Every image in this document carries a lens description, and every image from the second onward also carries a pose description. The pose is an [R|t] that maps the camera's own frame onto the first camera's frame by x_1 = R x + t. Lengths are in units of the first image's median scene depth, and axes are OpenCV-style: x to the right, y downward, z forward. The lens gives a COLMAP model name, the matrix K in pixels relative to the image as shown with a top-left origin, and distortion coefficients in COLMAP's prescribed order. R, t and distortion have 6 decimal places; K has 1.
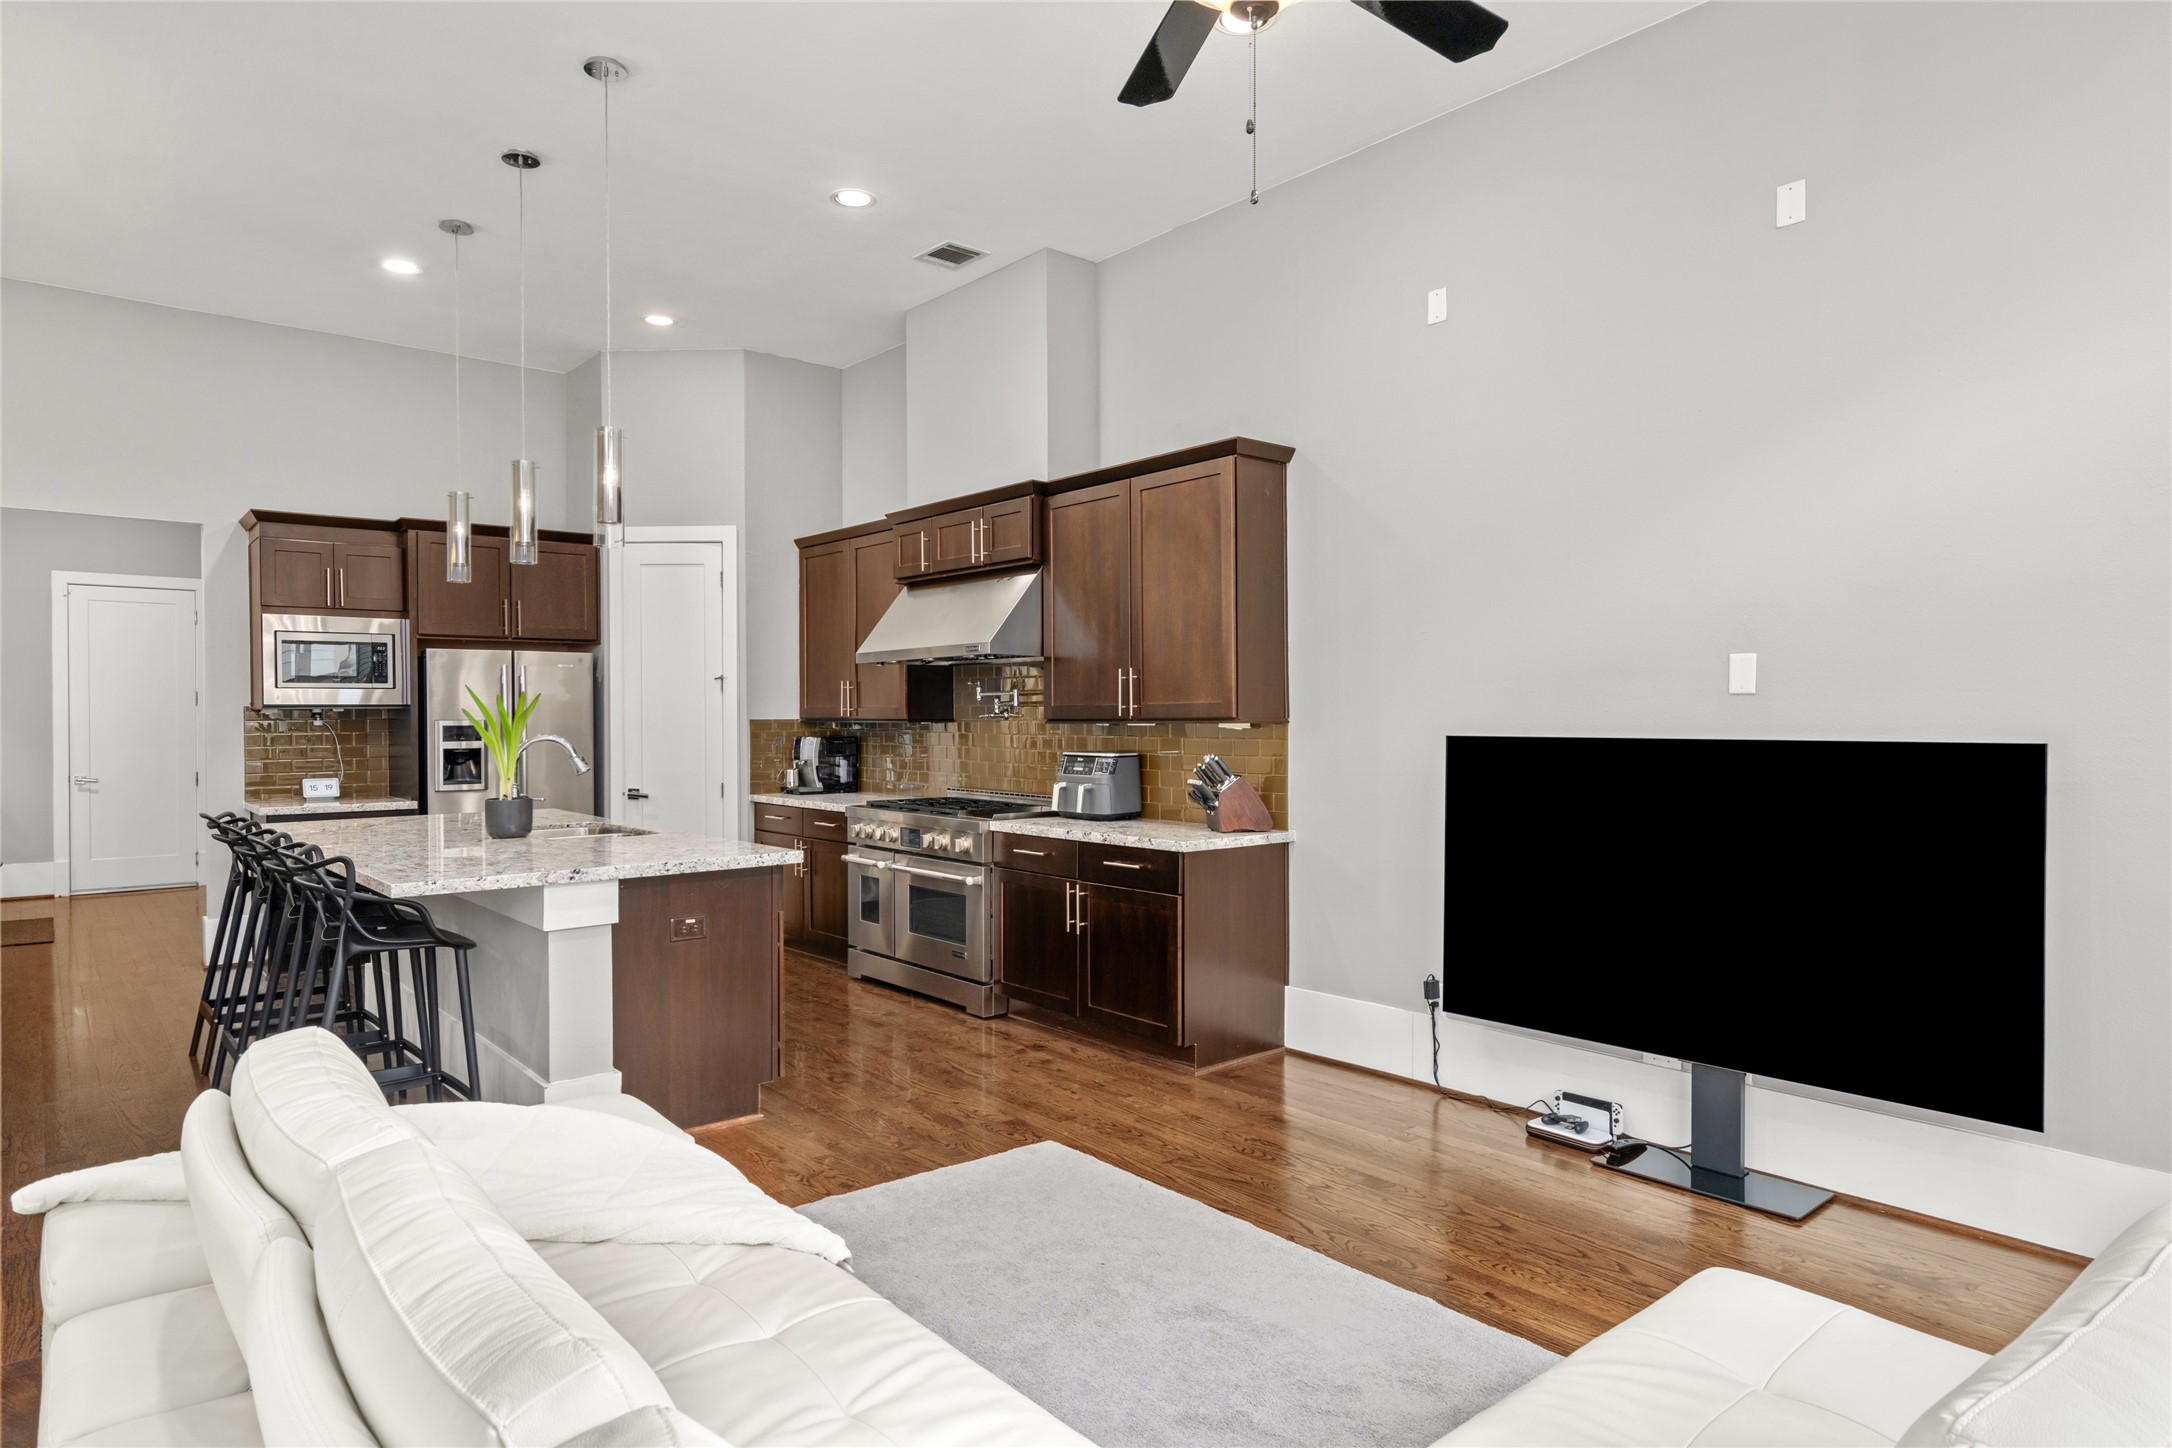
lens RADIAL K [[1241.3, 0, 1085.3], [0, 1241.3, 729.8], [0, 0, 1]] dist [0.015558, -0.000358]
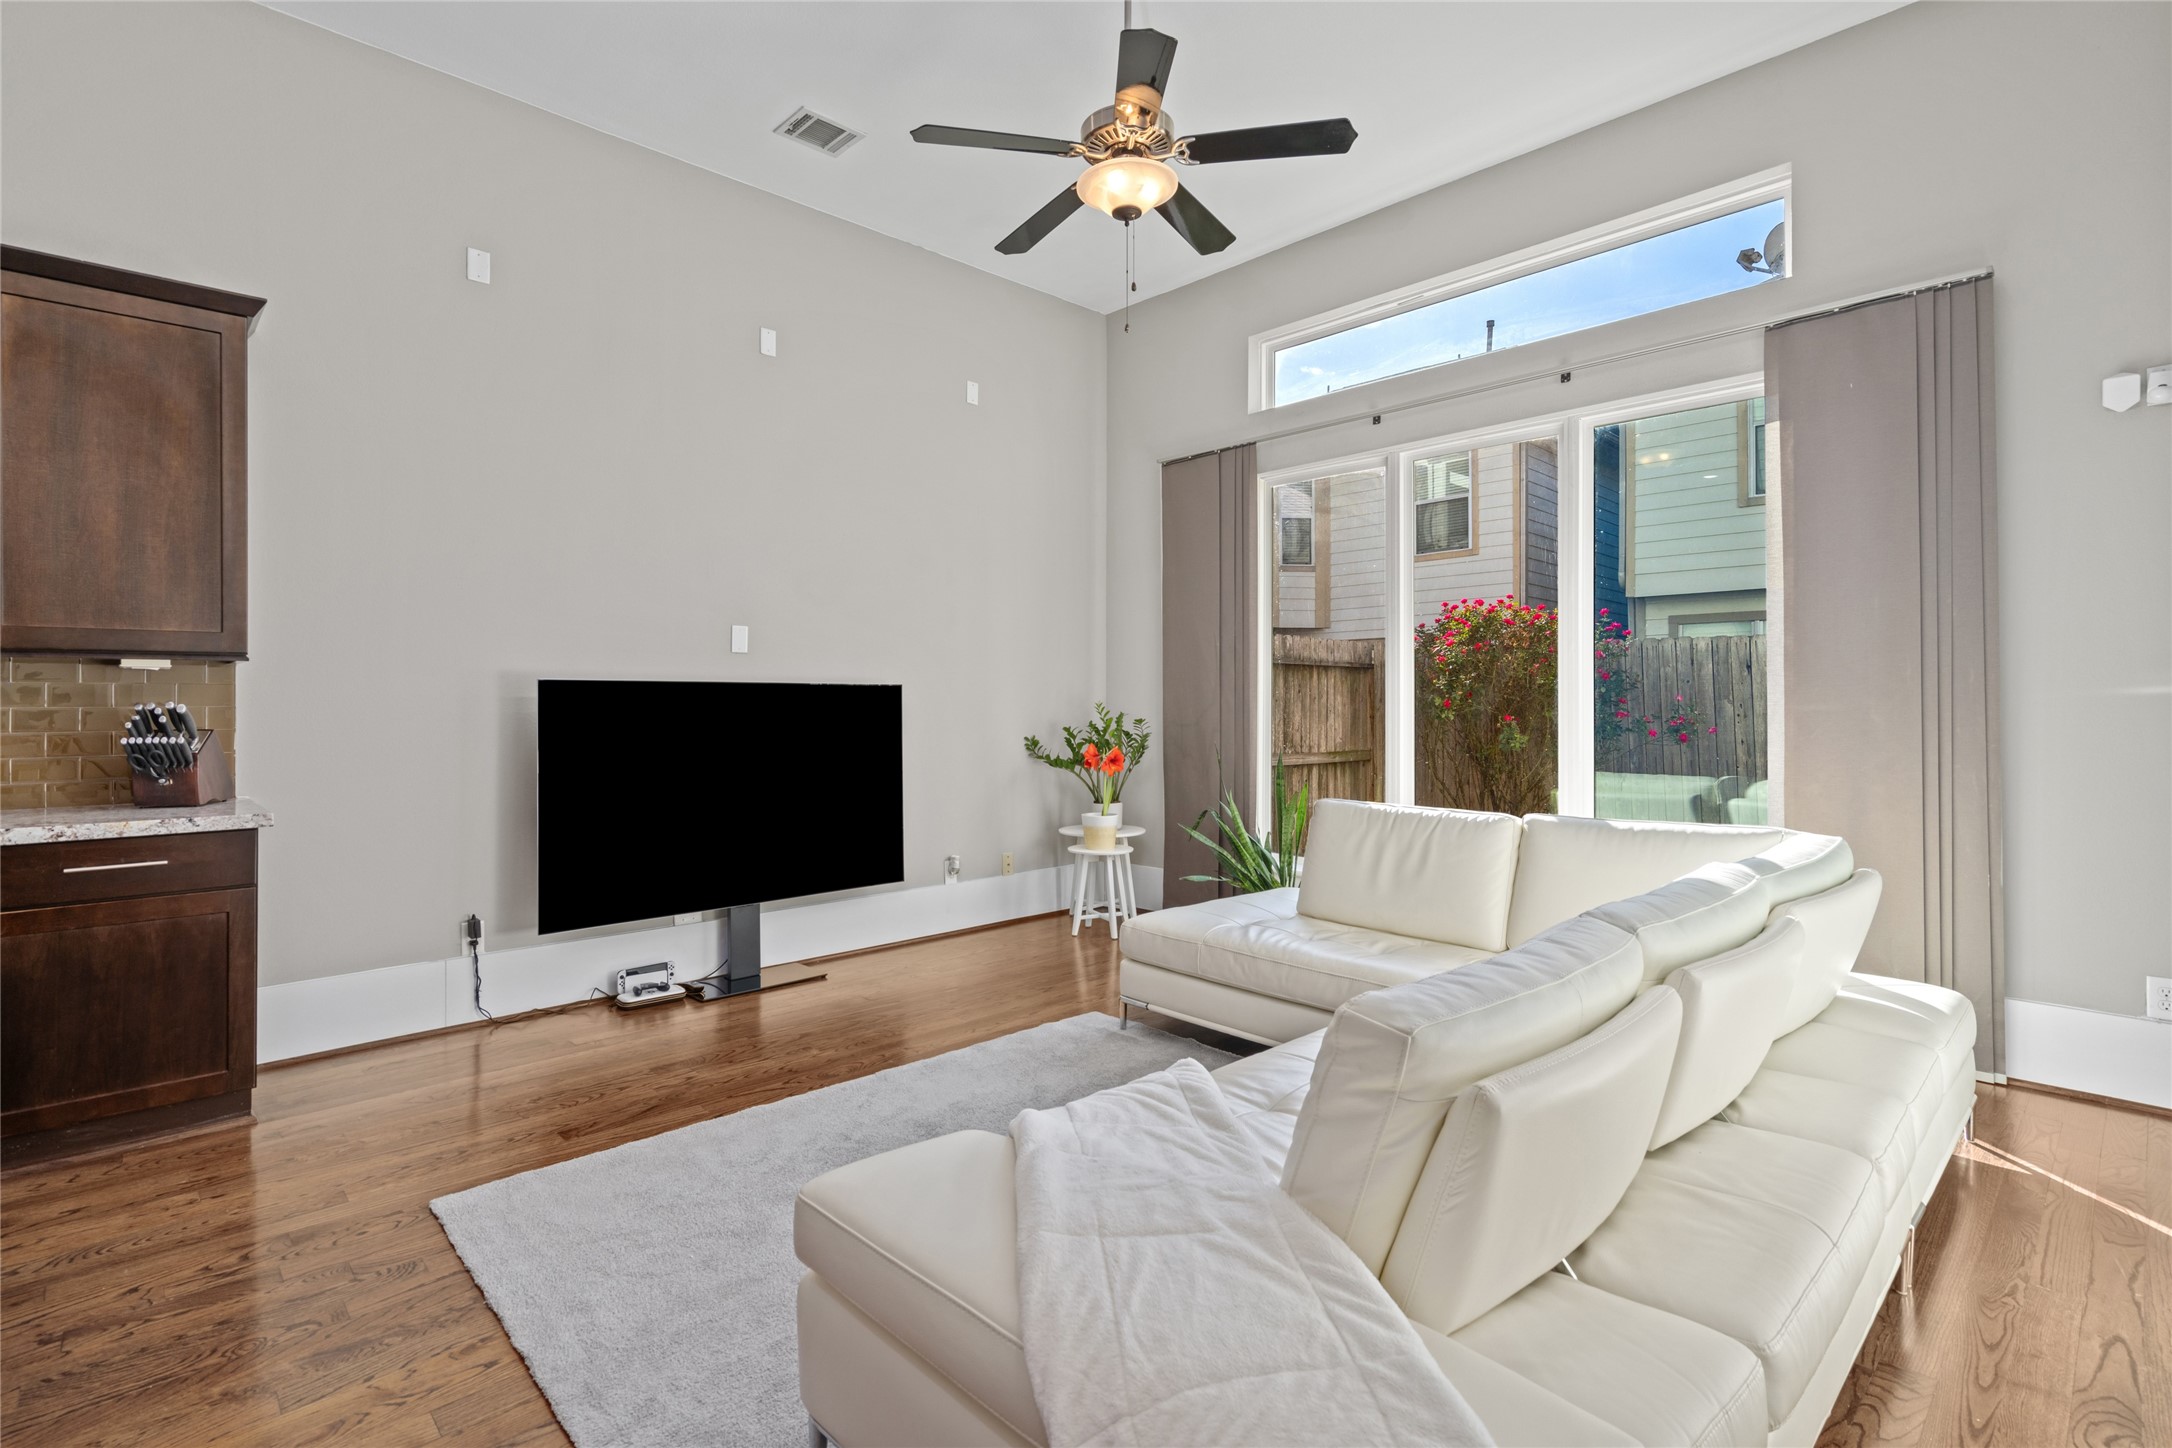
lens RADIAL K [[1028.8, 0, 1038.0], [0, 1028.8, 695.1], [0, 0, 1]] dist [0.001200, 0.000792]
pose [[-0.032761, 0.003104, 0.999458, -0.612503], [0.006562, 0.999974, -0.002890, 0.023151], [-0.999442, 0.006464, -0.032780, 0.590946]]
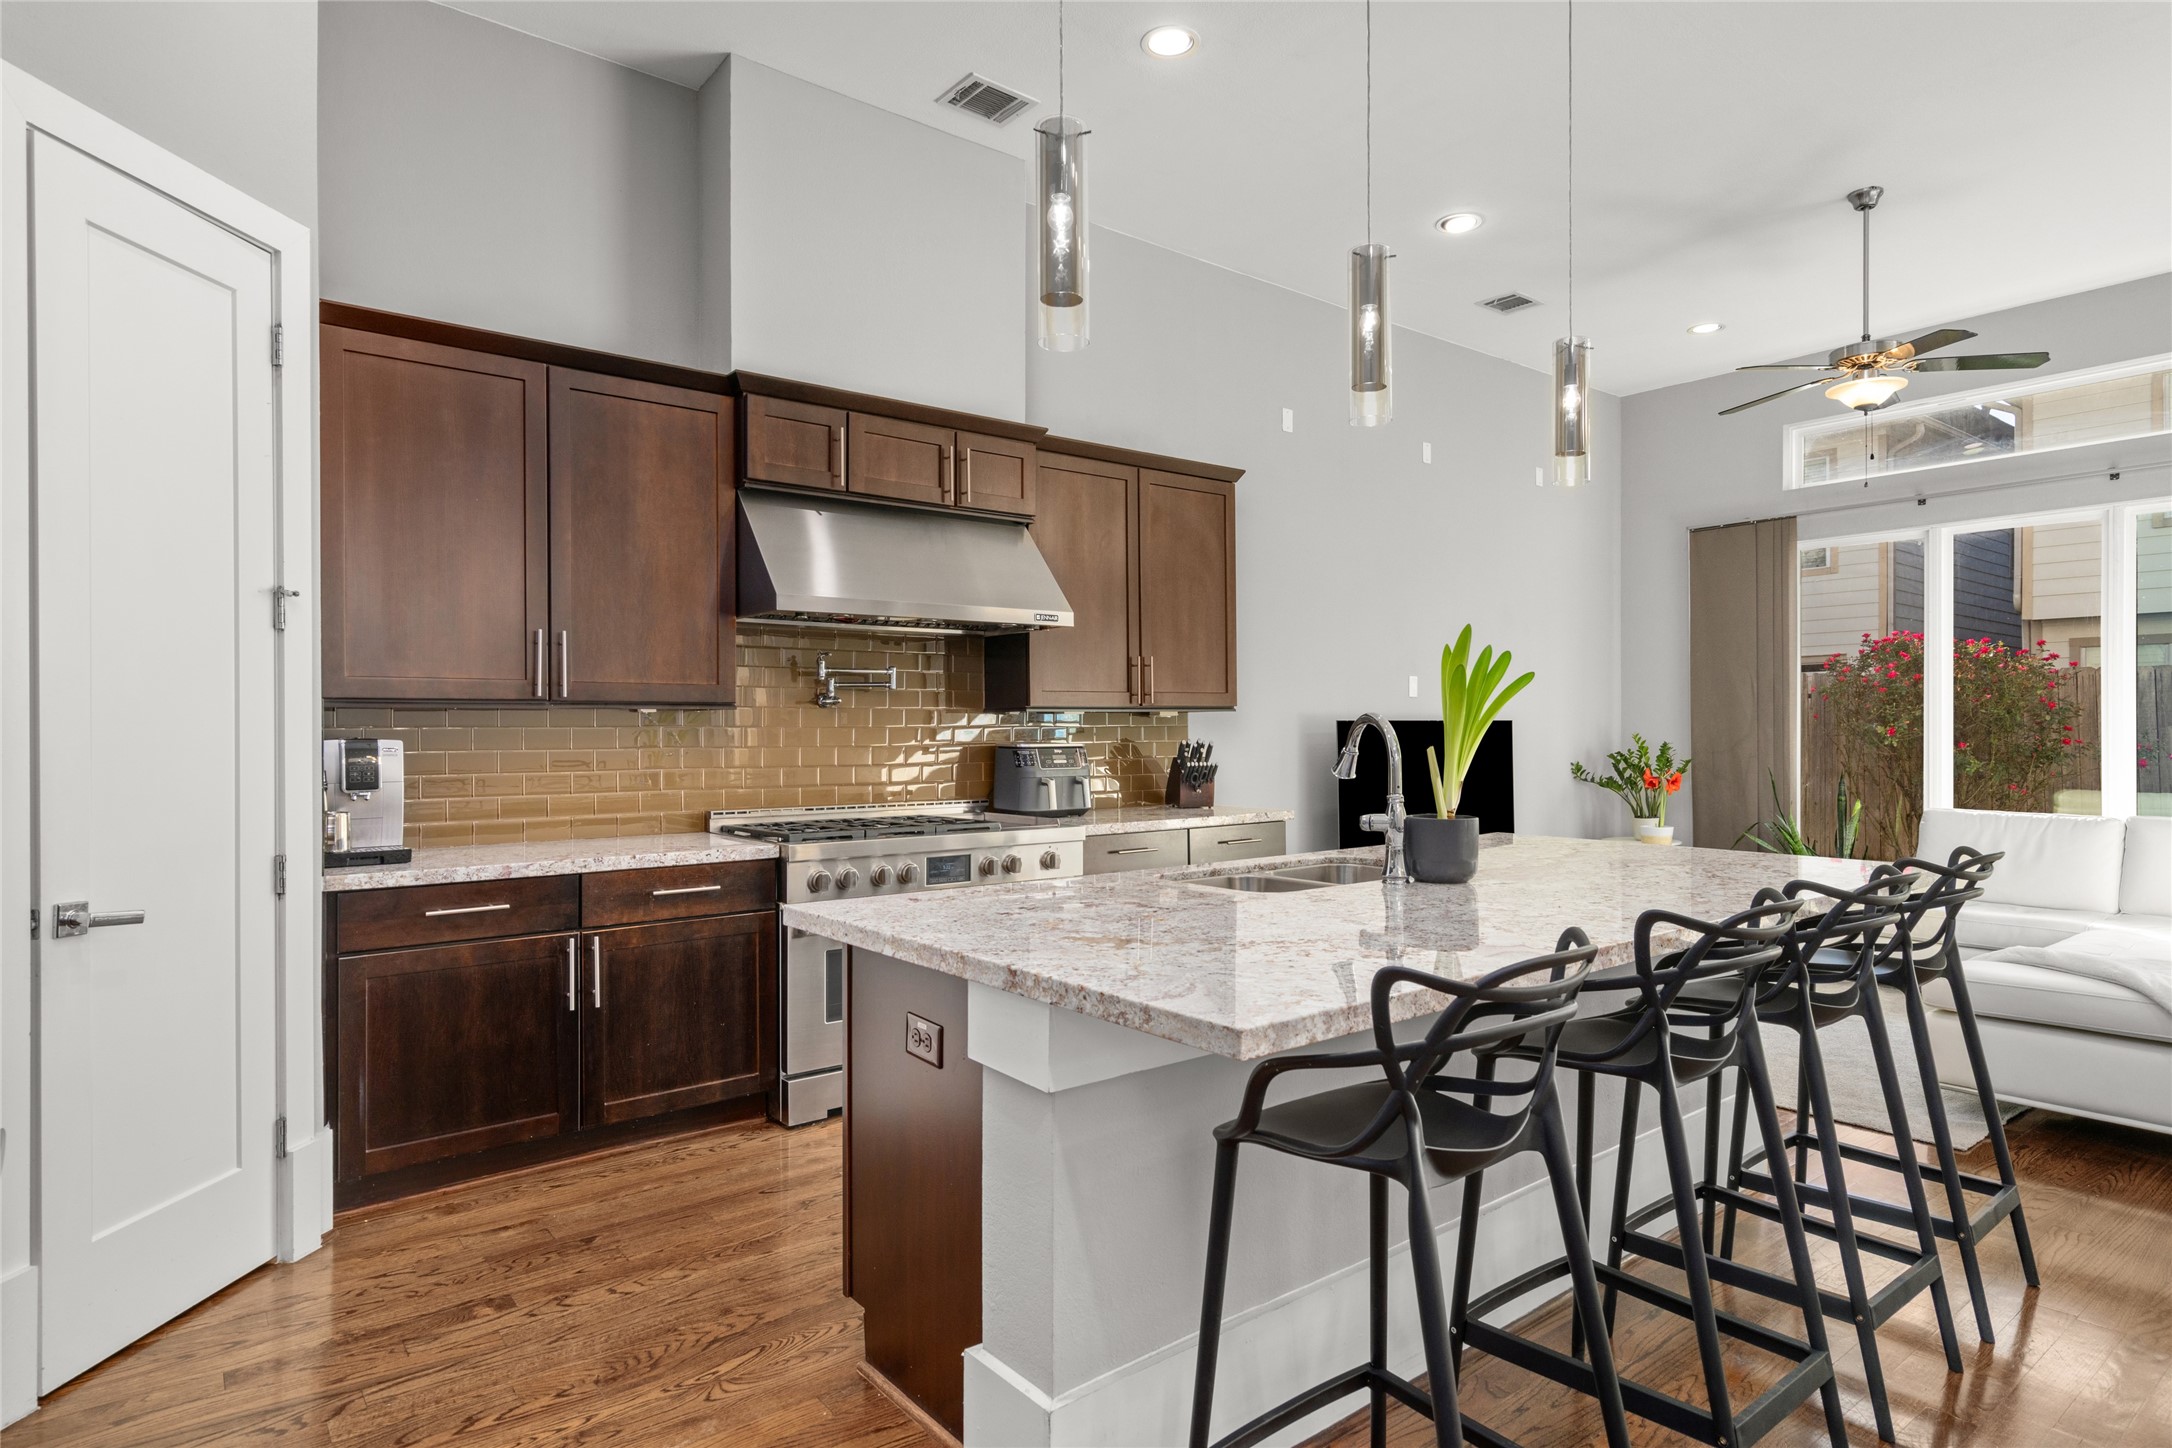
lens RADIAL K [[1201.2, 0, 1086.0], [0, 1201.2, 724.0], [0, 0, 1]] dist [0.004123, -0.000549]
pose [[0.037209, 0.000391, 0.999307, -1.148888], [0.011748, 0.999931, -0.000828, 0.006627], [-0.999238, 0.011771, 0.037202, 1.235653]]
